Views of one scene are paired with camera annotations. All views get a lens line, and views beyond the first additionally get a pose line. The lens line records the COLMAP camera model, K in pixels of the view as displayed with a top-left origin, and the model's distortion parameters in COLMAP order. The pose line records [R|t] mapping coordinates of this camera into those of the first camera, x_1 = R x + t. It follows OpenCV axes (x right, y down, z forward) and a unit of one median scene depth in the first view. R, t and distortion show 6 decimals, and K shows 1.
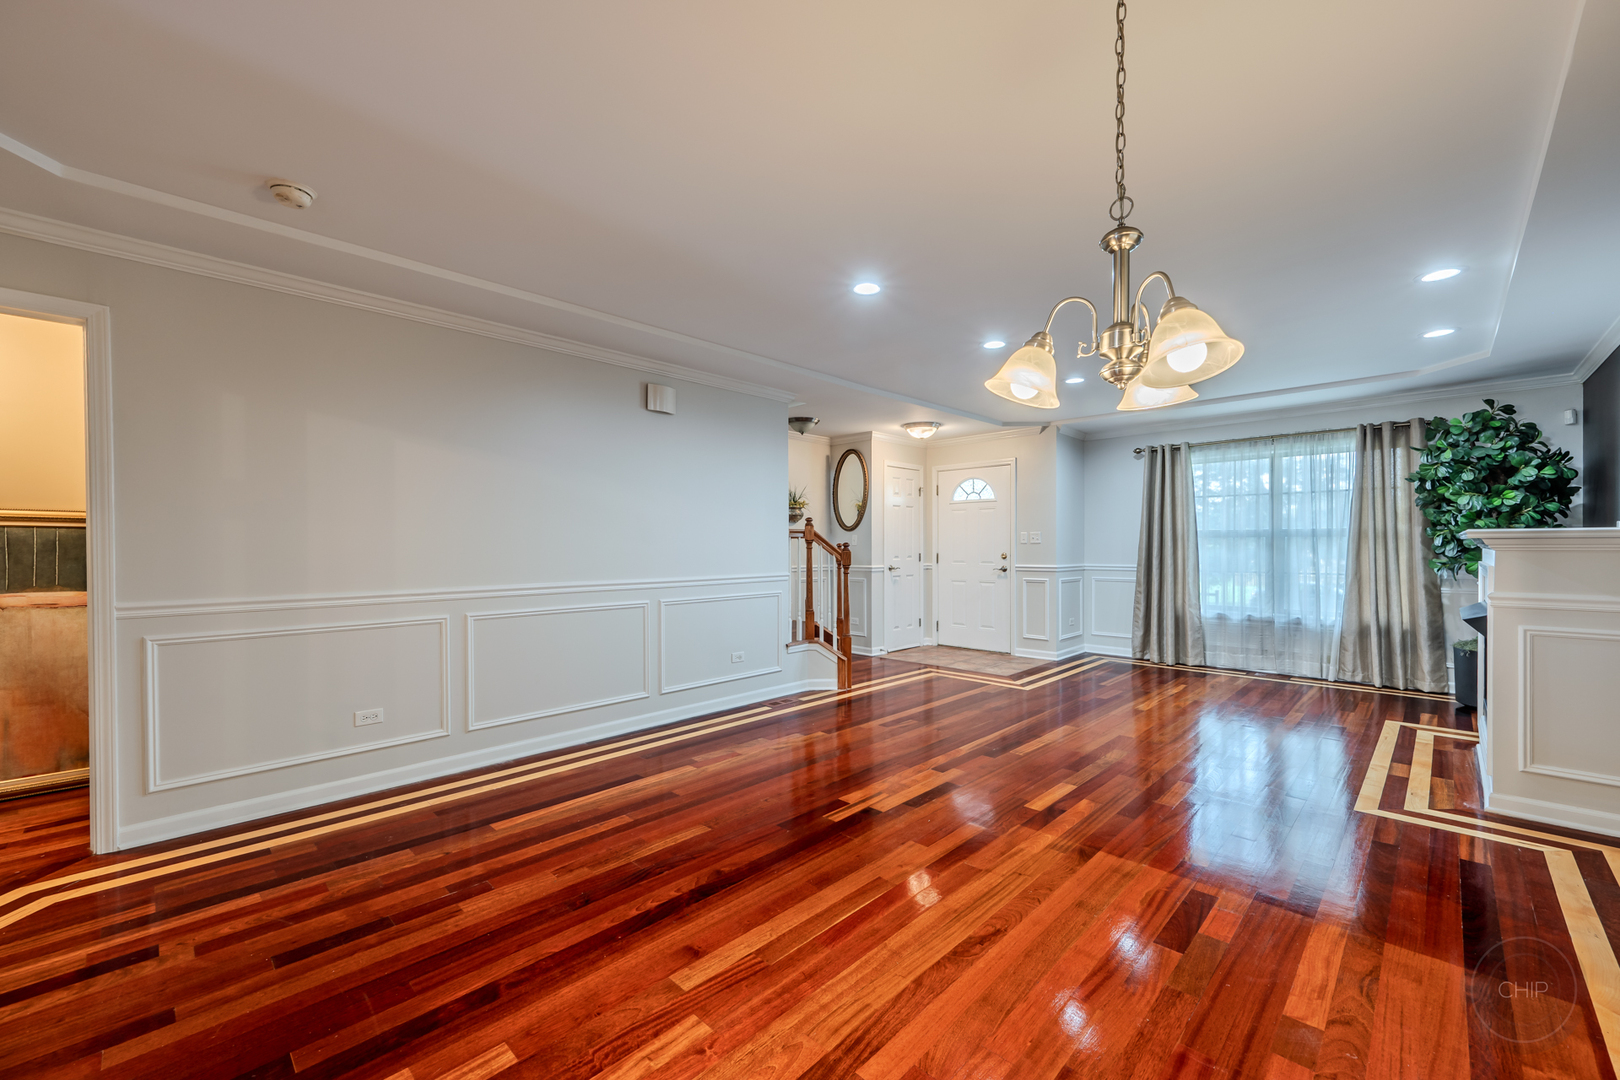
lens RADIAL K [[639.8, 0, 815.3], [0, 639.8, 546.2], [0, 0, 1]] dist [-0.000518, 0.000359]
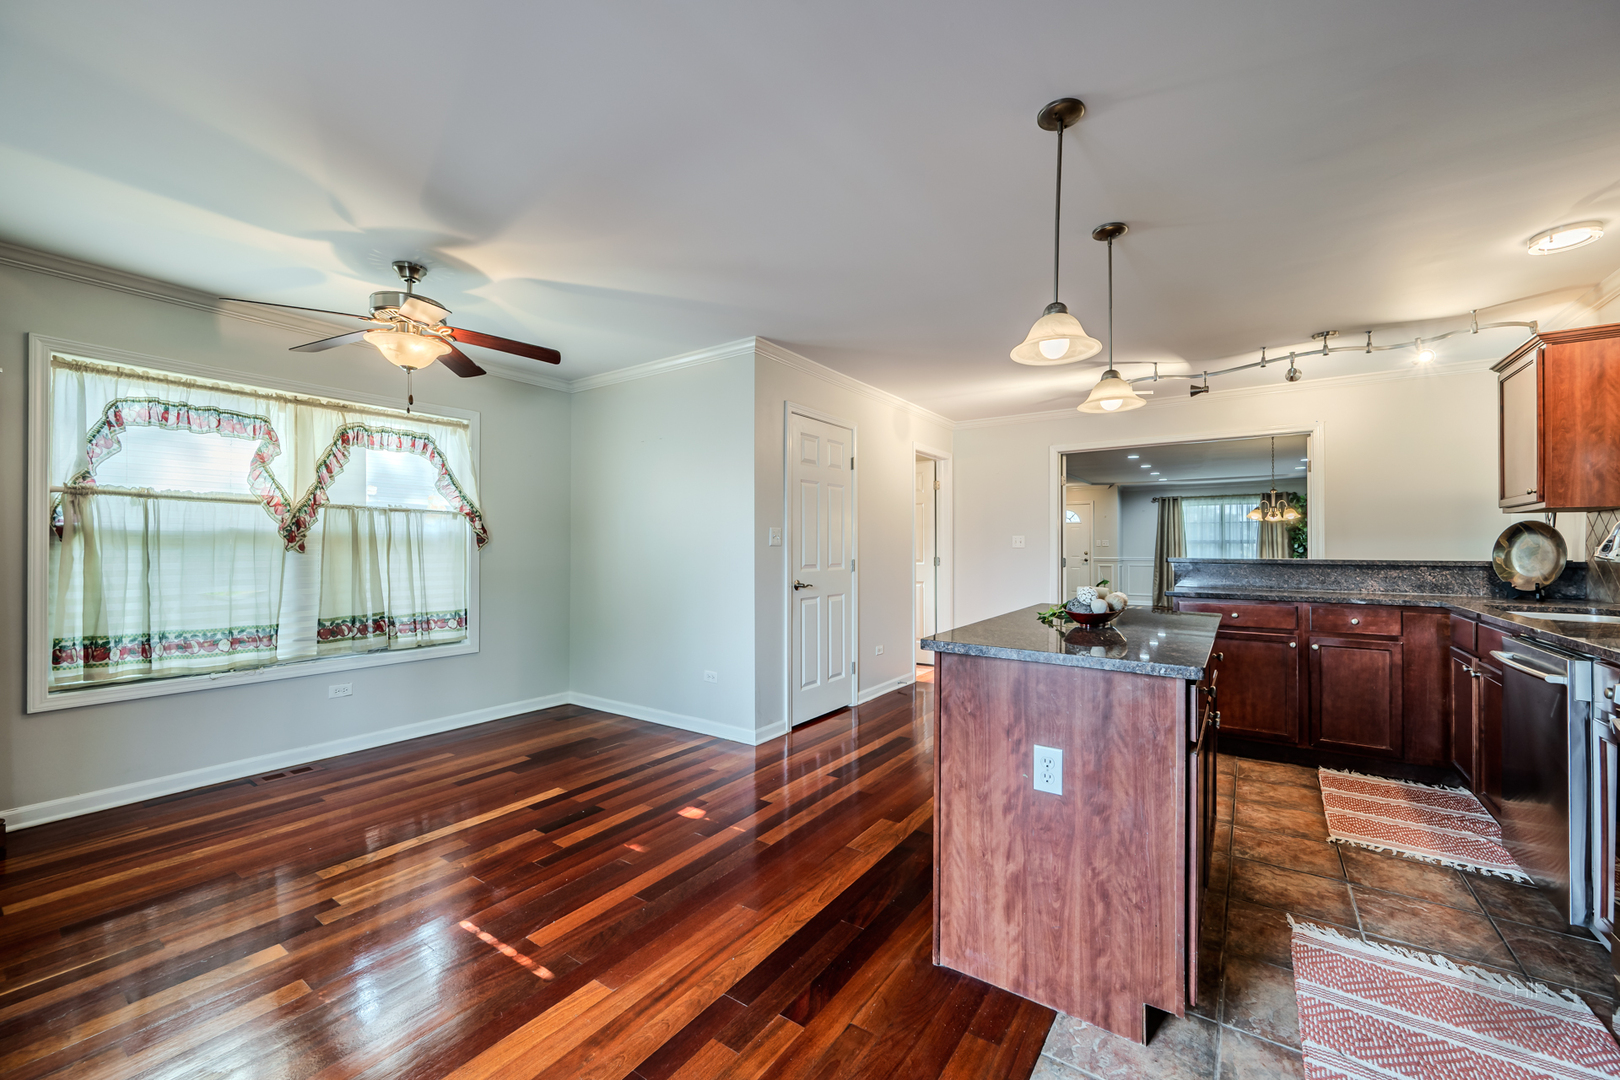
lens RADIAL K [[624.4, 0, 818.8], [0, 624.4, 541.1], [0, 0, 1]] dist [0.000554, 0.000106]
pose [[0.986551, 0.007671, 0.163273, -1.099807], [-0.005454, 0.999887, -0.014022, 0.015930], [-0.163363, 0.012943, 0.986481, -0.952670]]
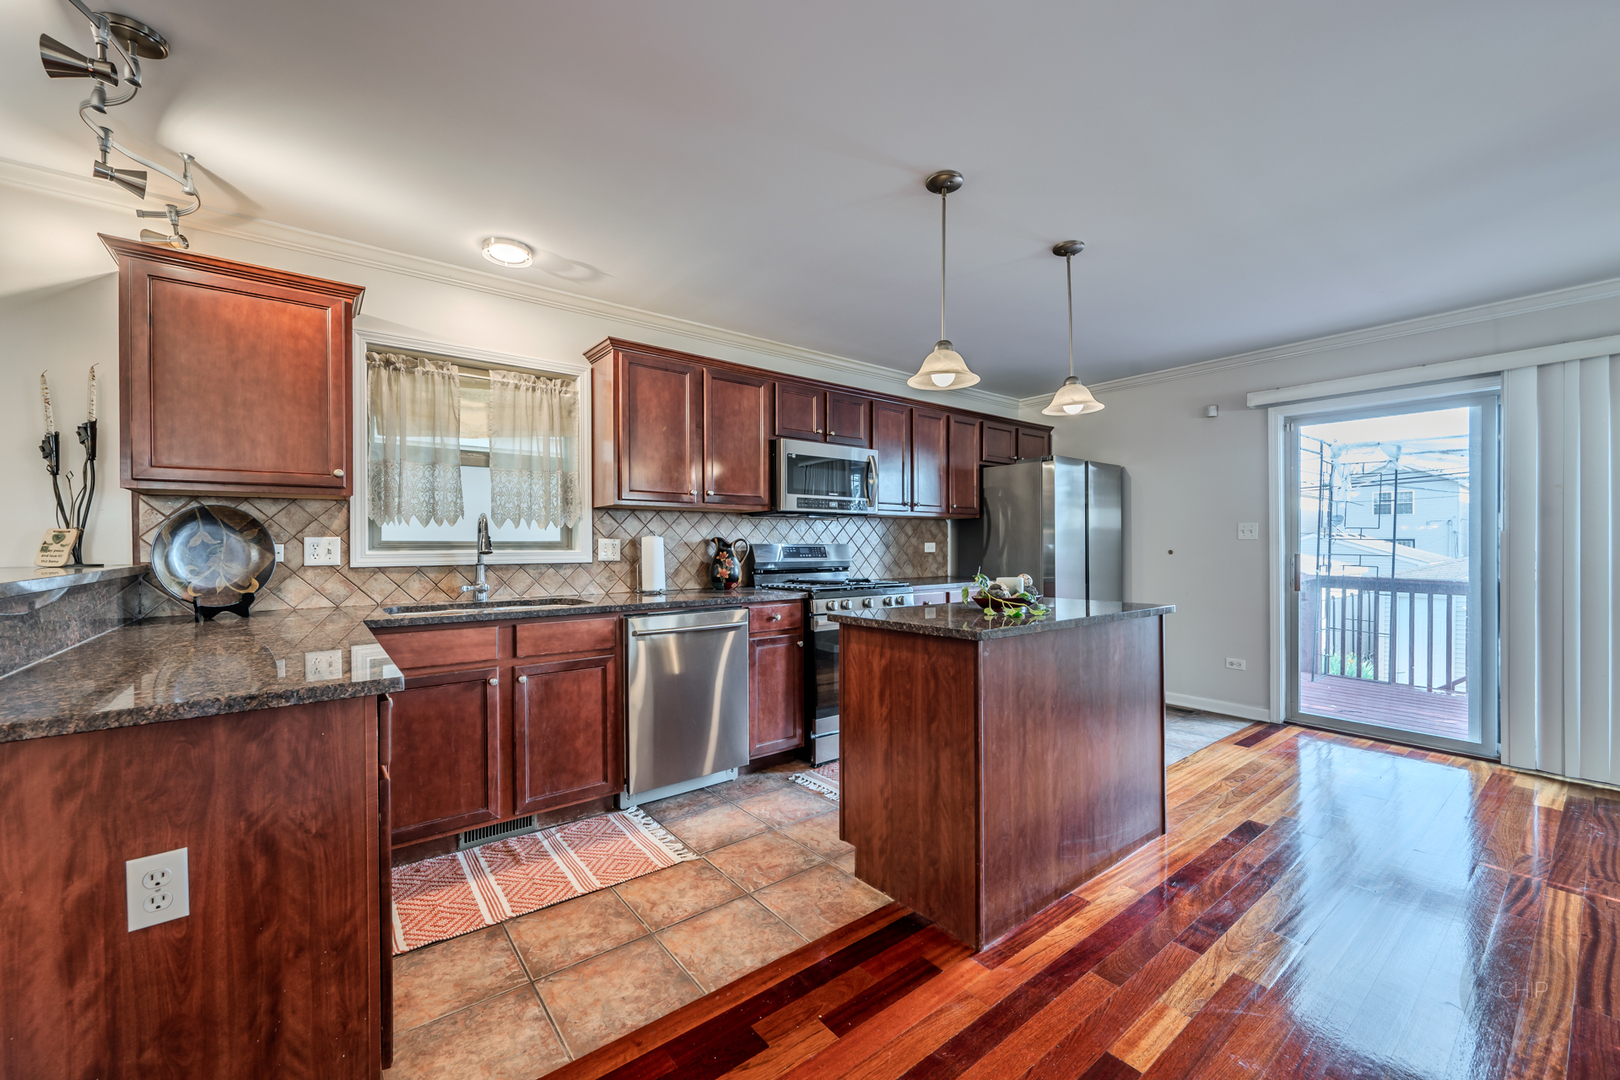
lens RADIAL K [[639.8, 0, 815.3], [0, 639.8, 546.2], [0, 0, 1]] dist [-0.000518, 0.000359]
pose [[-0.990672, 0.007895, 0.136041, -0.768736], [0.009198, 0.999918, 0.008948, 0.010386], [-0.135959, 0.010116, -0.990663, -0.065633]]
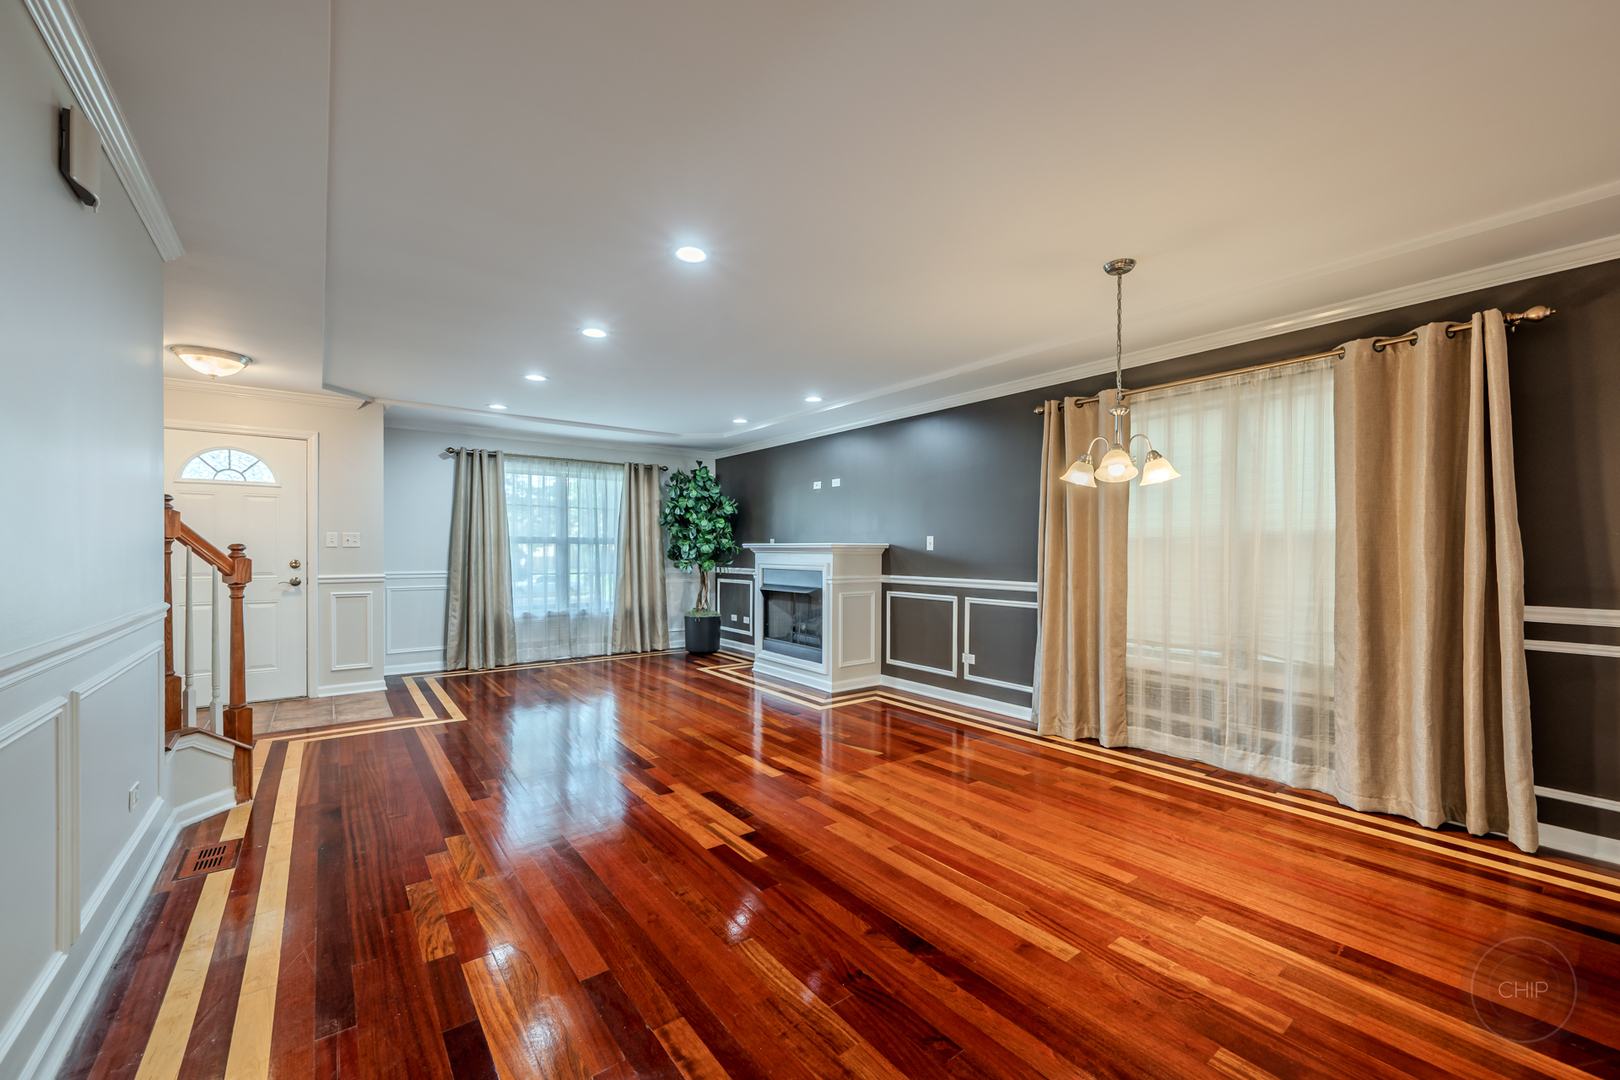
lens RADIAL K [[639.8, 0, 815.3], [0, 639.8, 546.2], [0, 0, 1]] dist [-0.000518, 0.000359]
pose [[0.152126, 0.010710, 0.988303, -0.471112], [-0.002567, 0.999942, -0.010441, 0.001864], [-0.988358, -0.000949, 0.152144, 0.440441]]
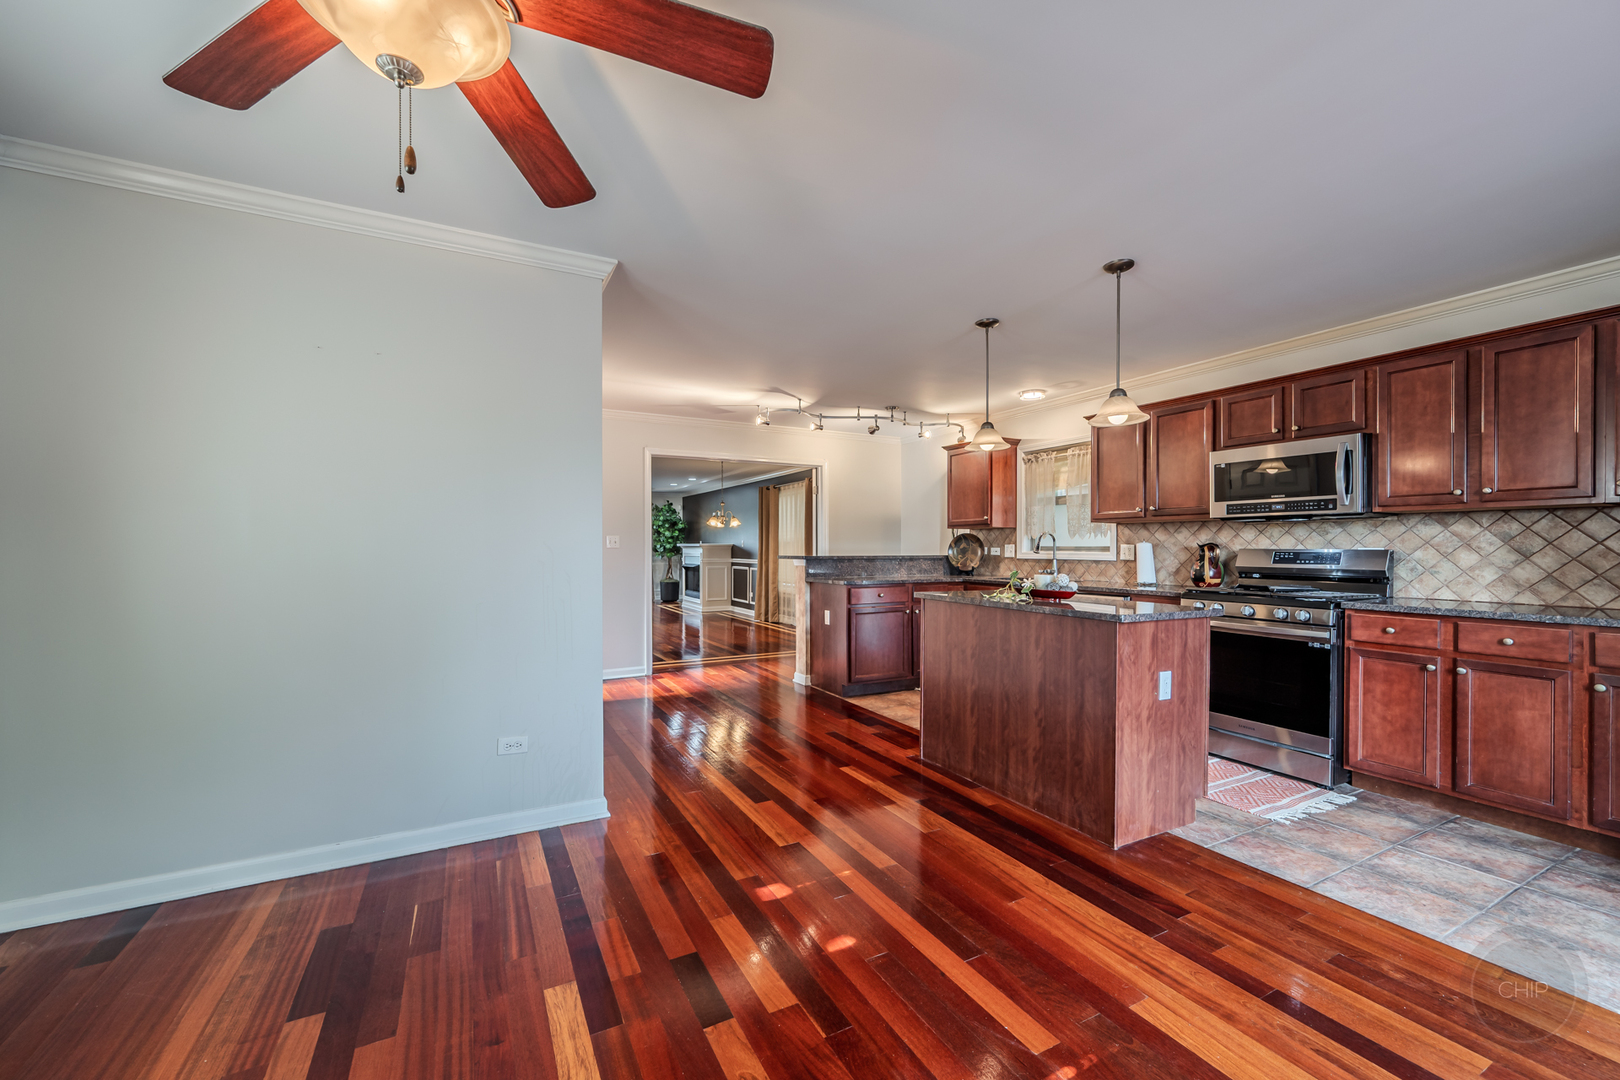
lens RADIAL K [[639.8, 0, 795.6], [0, 639.8, 546.1], [0, 0, 1]] dist [0.002333, 0.000331]
pose [[0.329330, 0.008319, 0.944178, -1.530877], [0.000984, 0.999958, -0.009153, 0.017260], [-0.944214, 0.003943, 0.329308, -0.542370]]
